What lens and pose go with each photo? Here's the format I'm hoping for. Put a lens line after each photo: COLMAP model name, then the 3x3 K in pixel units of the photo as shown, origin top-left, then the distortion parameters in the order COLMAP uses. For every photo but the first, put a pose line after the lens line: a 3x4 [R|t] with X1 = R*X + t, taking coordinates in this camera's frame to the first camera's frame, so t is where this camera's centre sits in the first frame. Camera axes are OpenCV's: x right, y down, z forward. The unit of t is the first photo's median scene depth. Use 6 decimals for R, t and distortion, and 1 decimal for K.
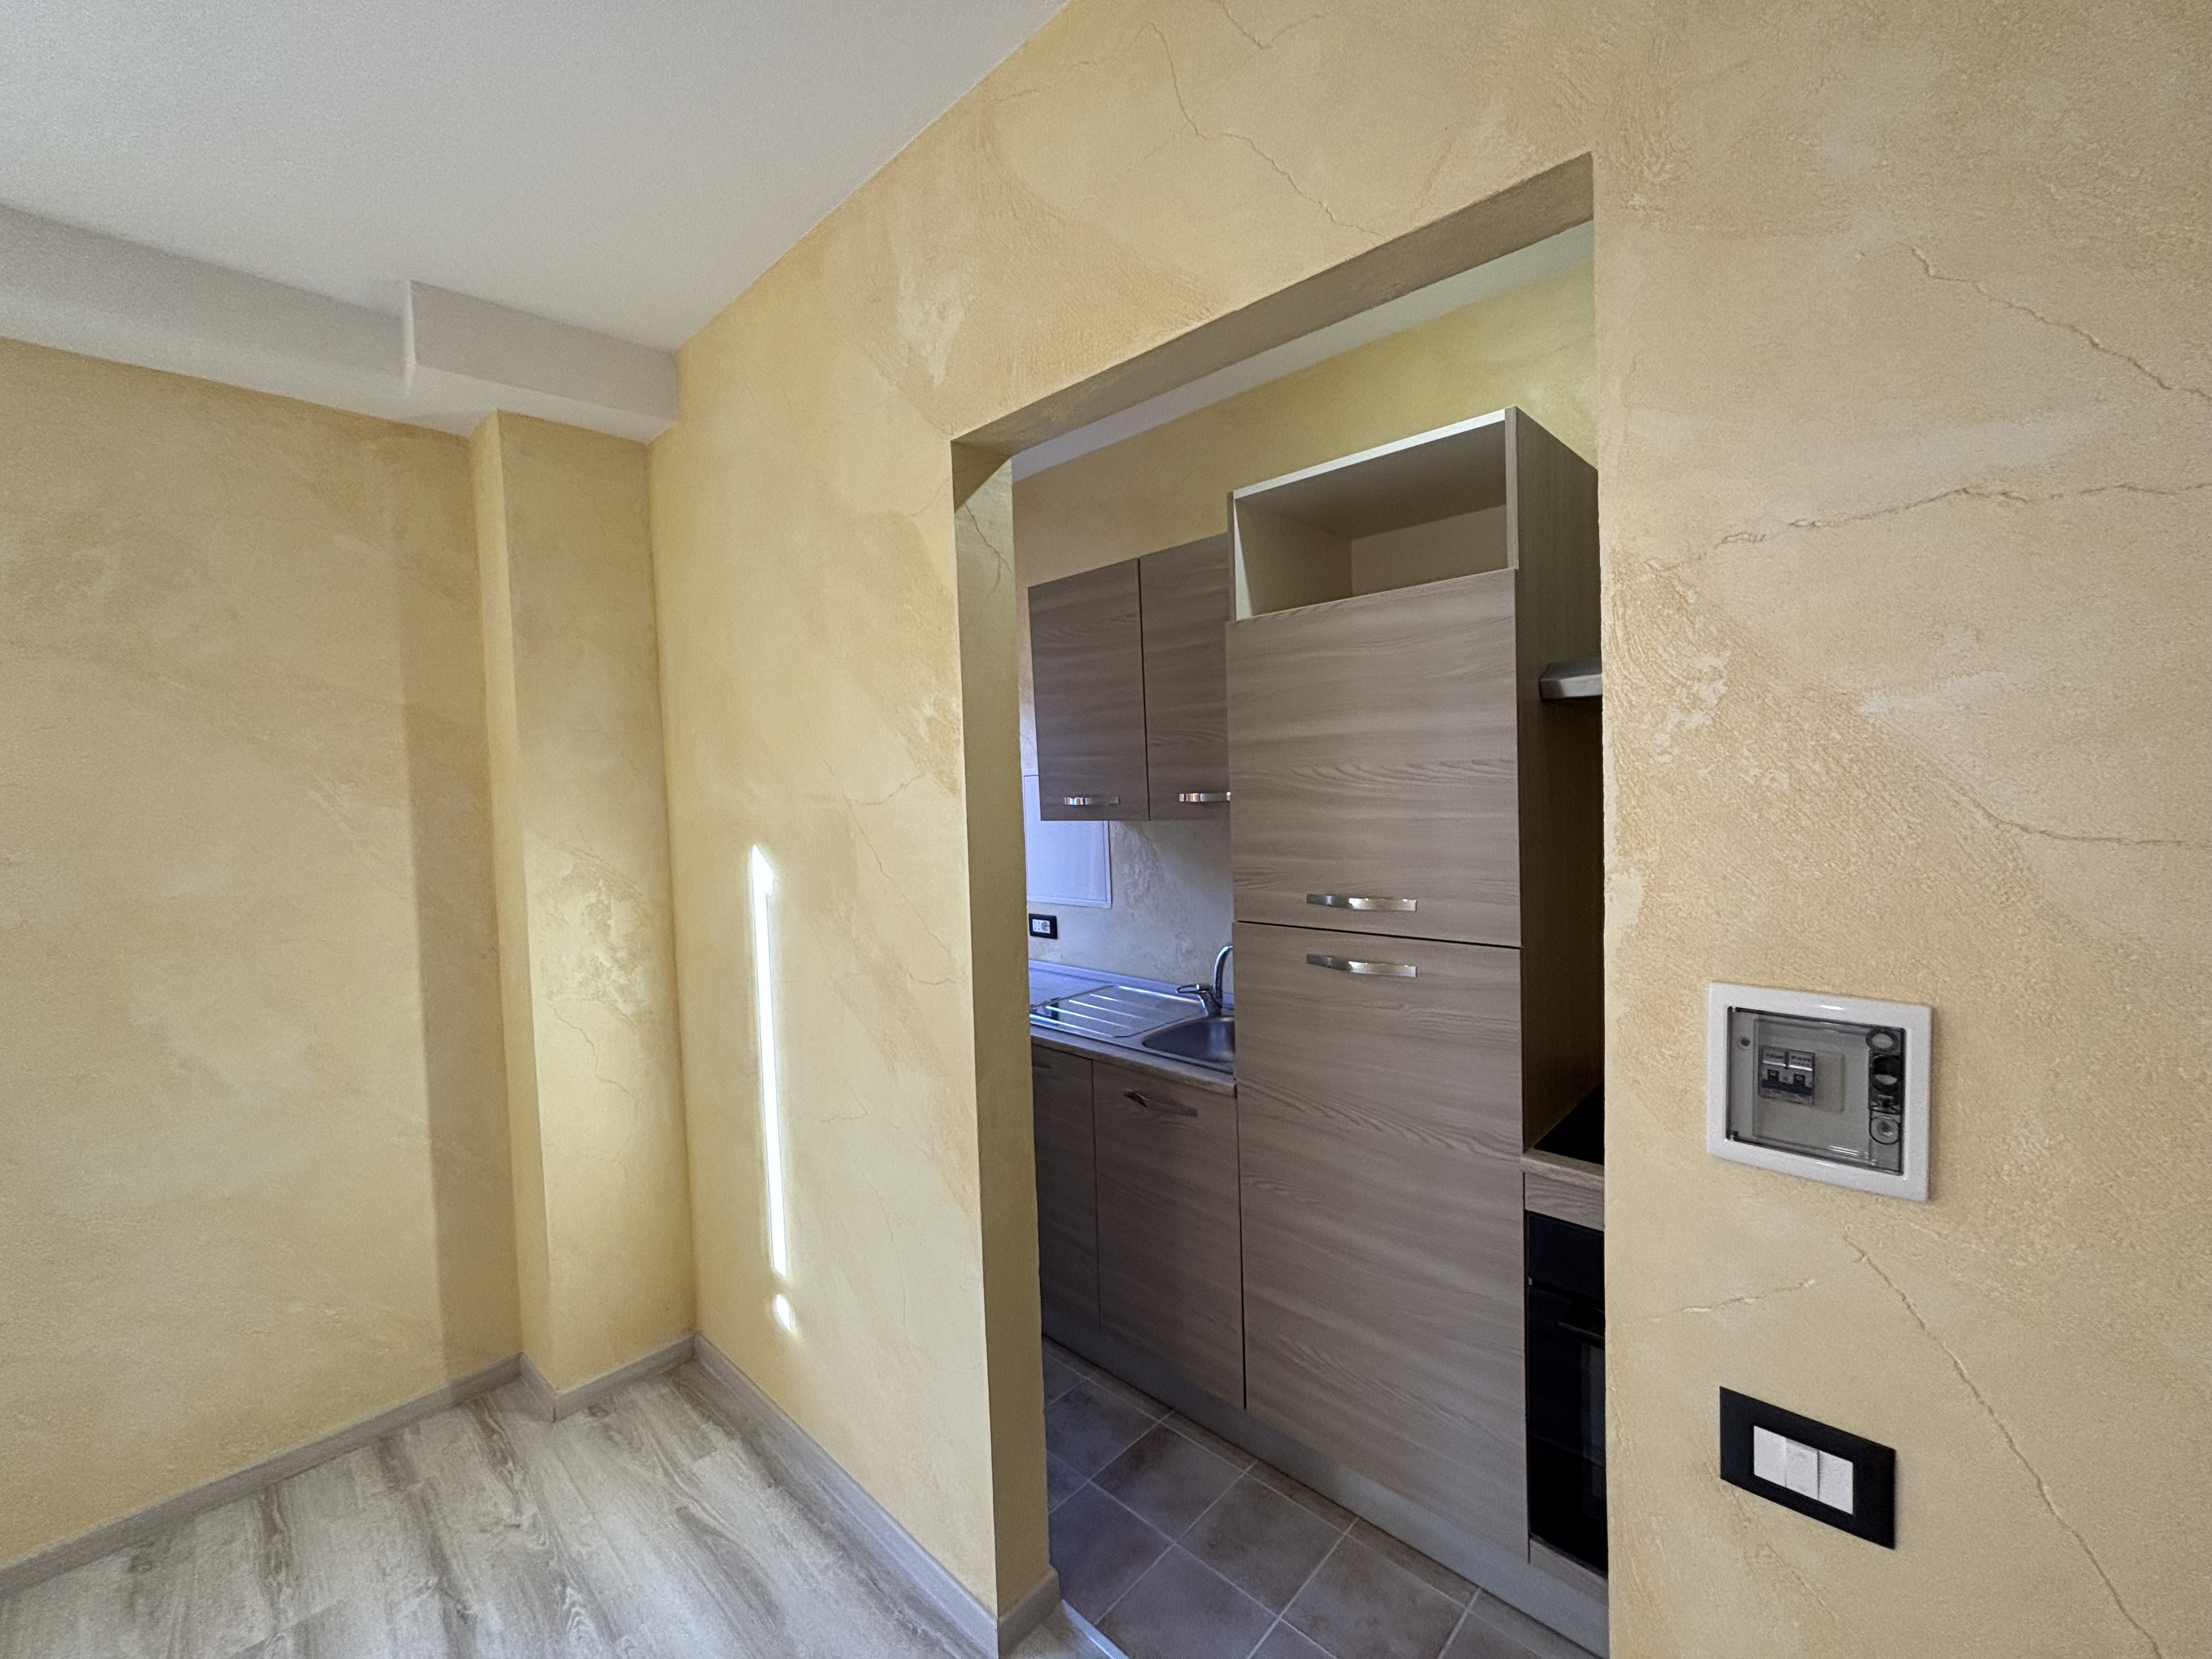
lens RADIAL K [[893.3, 0, 1113.3], [0, 893.3, 828.0], [0, 0, 1]] dist [0.002455, -0.001310]
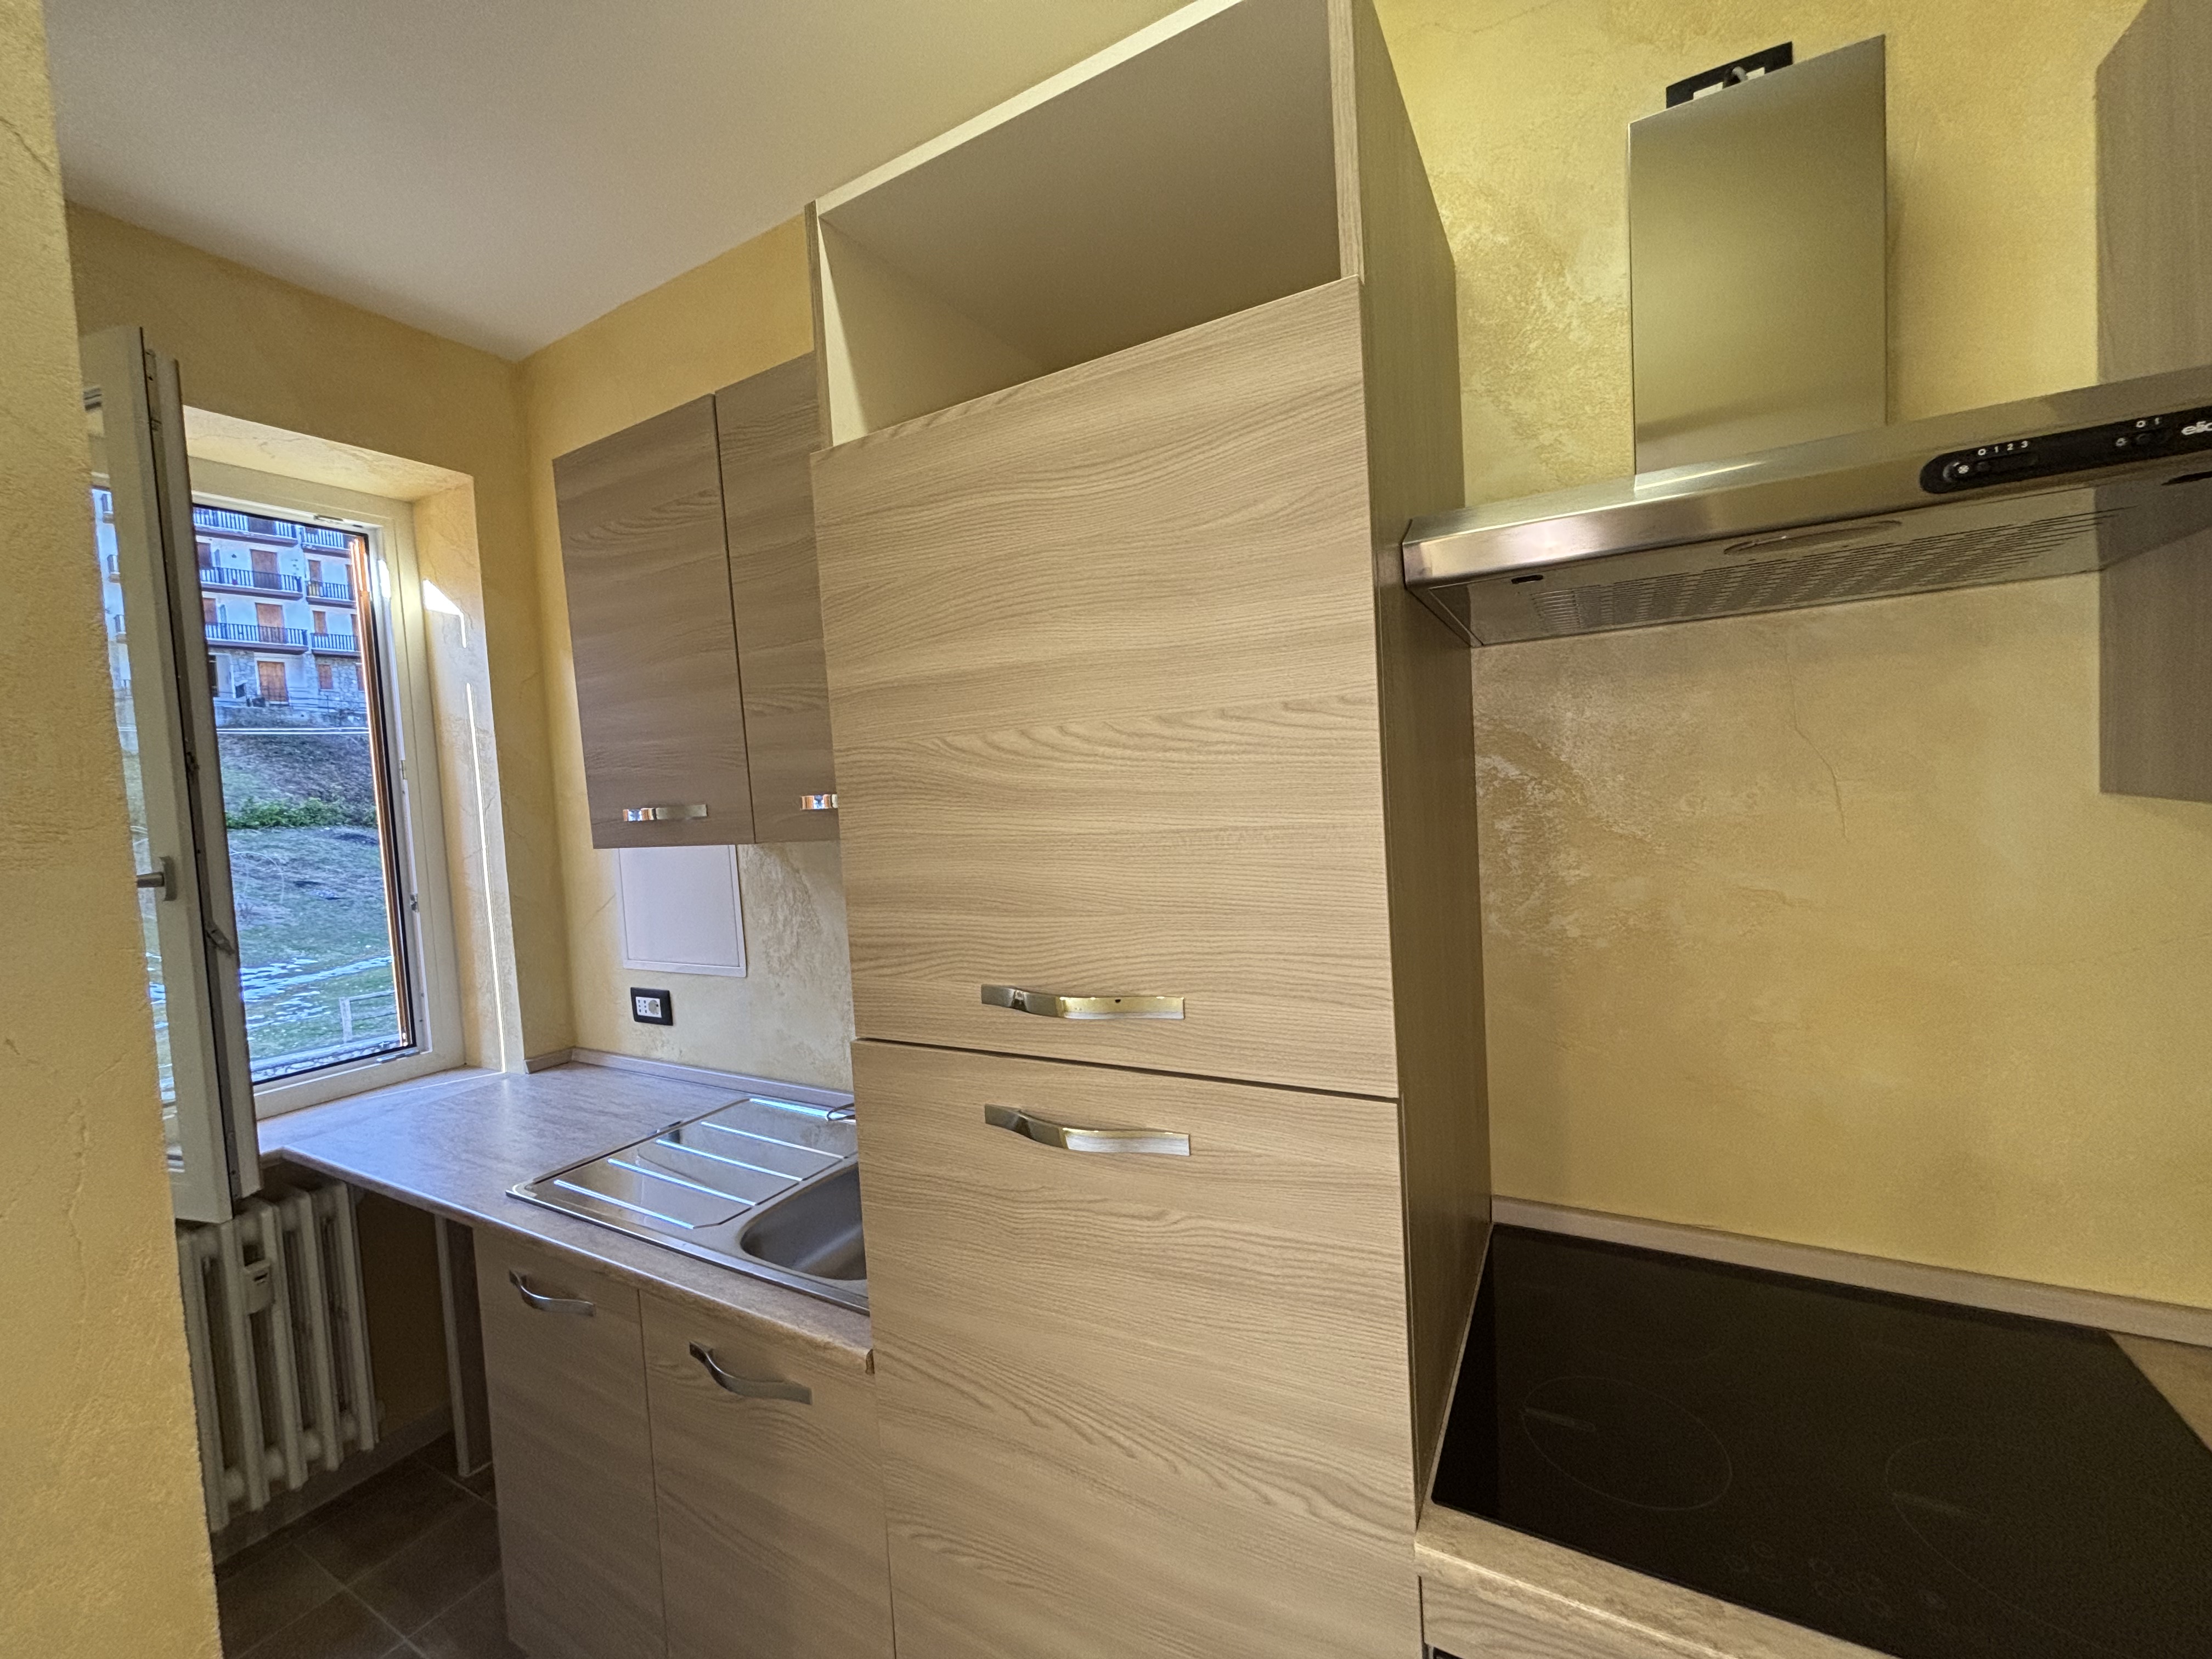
lens RADIAL K [[893.3, 0, 1117.2], [0, 893.3, 824.6], [0, 0, 1]] dist [0.002455, -0.001310]
pose [[0.970501, -0.034273, 0.238647, 0.172355], [0.037180, 0.999279, -0.007689, -0.009686], [-0.238211, 0.016335, 0.971076, 0.483851]]
